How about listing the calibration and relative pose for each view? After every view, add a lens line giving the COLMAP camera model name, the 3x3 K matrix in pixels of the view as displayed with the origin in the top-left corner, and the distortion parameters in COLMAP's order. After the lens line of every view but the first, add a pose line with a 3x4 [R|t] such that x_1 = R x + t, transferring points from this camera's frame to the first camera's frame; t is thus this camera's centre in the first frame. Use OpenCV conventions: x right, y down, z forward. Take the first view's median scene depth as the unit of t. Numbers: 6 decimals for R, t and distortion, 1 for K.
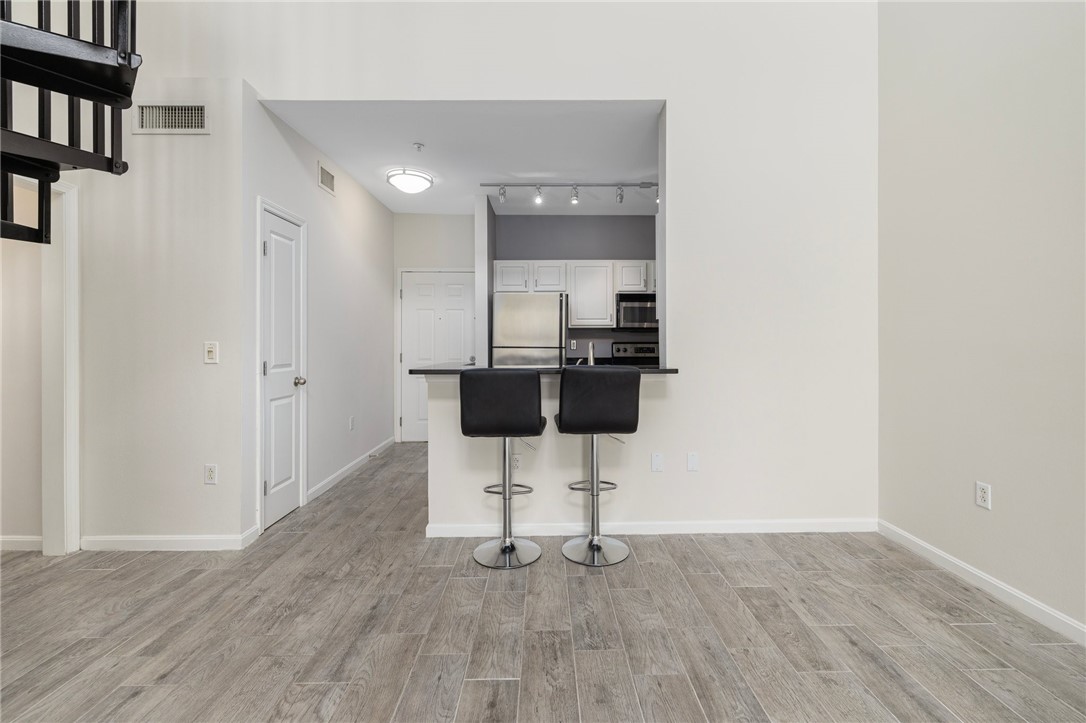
lens RADIAL K [[460.8, 0, 548.5], [0, 460.8, 343.9], [0, 0, 1]] dist [-0.000395, 0.000235]
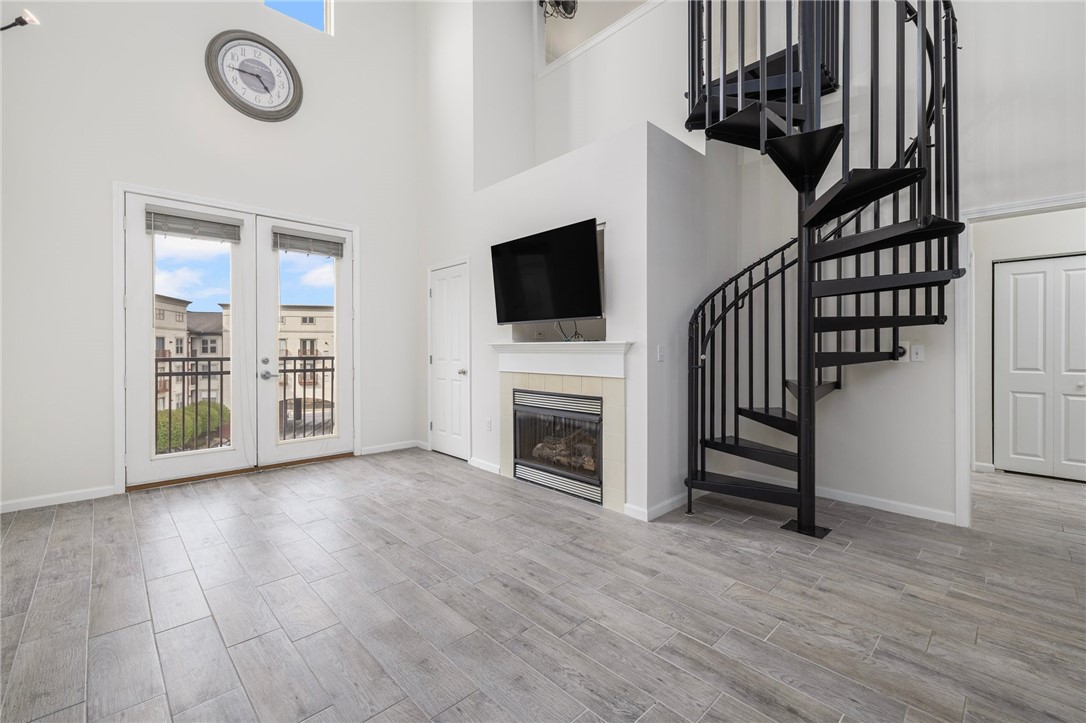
lens RADIAL K [[460.8, 0, 534.1], [0, 460.8, 355.6], [0, 0, 1]] dist [-0.000395, 0.000235]
pose [[-0.743292, 0.010475, -0.668885, 0.583504], [0.000554, 0.999887, 0.015042, 0.001847], [0.668967, 0.010810, -0.743214, 0.837209]]
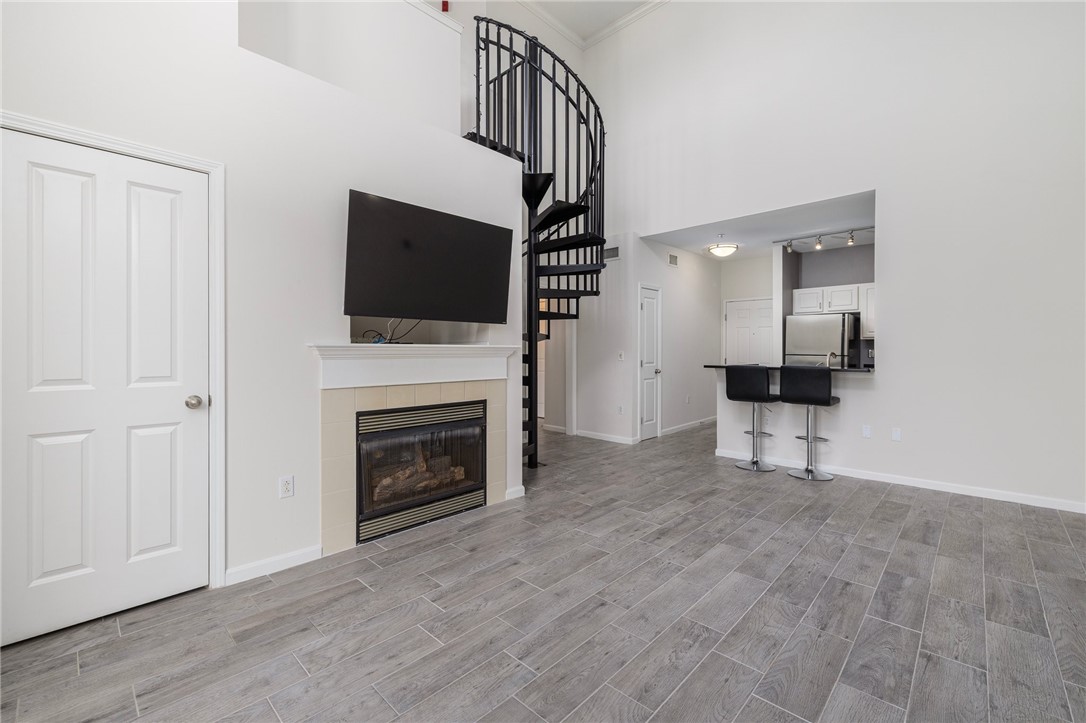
lens RADIAL K [[460.8, 0, 540.1], [0, 460.8, 353.5], [0, 0, 1]] dist [-0.000395, 0.000235]
pose [[0.708362, 0.006691, -0.705817, 0.630629], [-0.003527, 0.999976, 0.005940, -0.004205], [0.705840, -0.001718, 0.708369, -0.954022]]
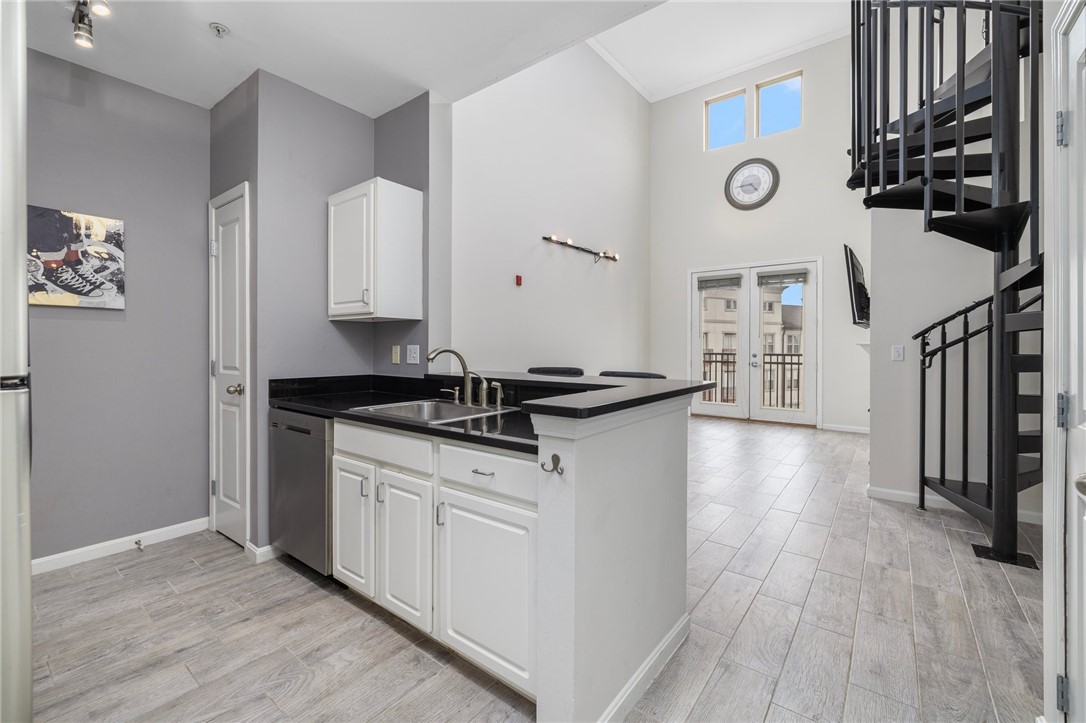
lens RADIAL K [[460.8, 0, 536.2], [0, 460.8, 352.3], [0, 0, 1]] dist [-0.000395, 0.000235]
pose [[-0.775806, -0.003599, 0.630961, -0.604088], [0.004716, 0.999923, 0.011501, -0.013736], [-0.630954, 0.011898, -0.775729, 1.947414]]
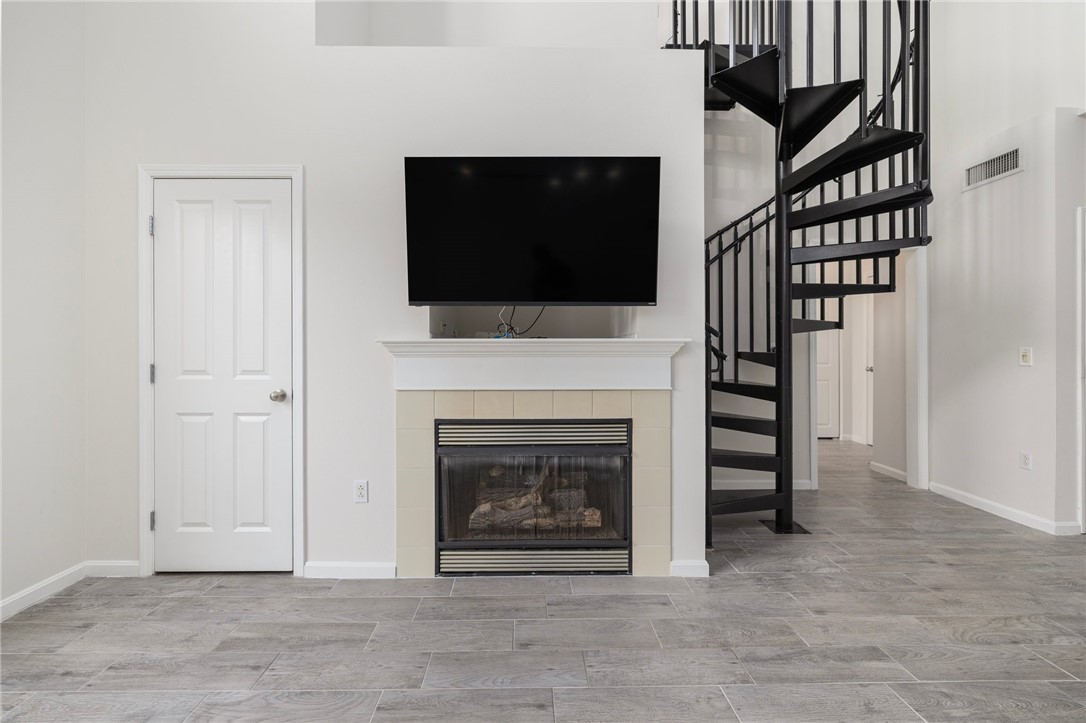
lens RADIAL K [[460.8, 0, 532.6], [0, 460.8, 348.9], [0, 0, 1]] dist [-0.000395, 0.000235]
pose [[-0.003896, 0.003280, -0.999987, 0.472119], [-0.000314, 0.999995, 0.003281, -0.001705], [0.999992, 0.000327, -0.003895, -0.261777]]
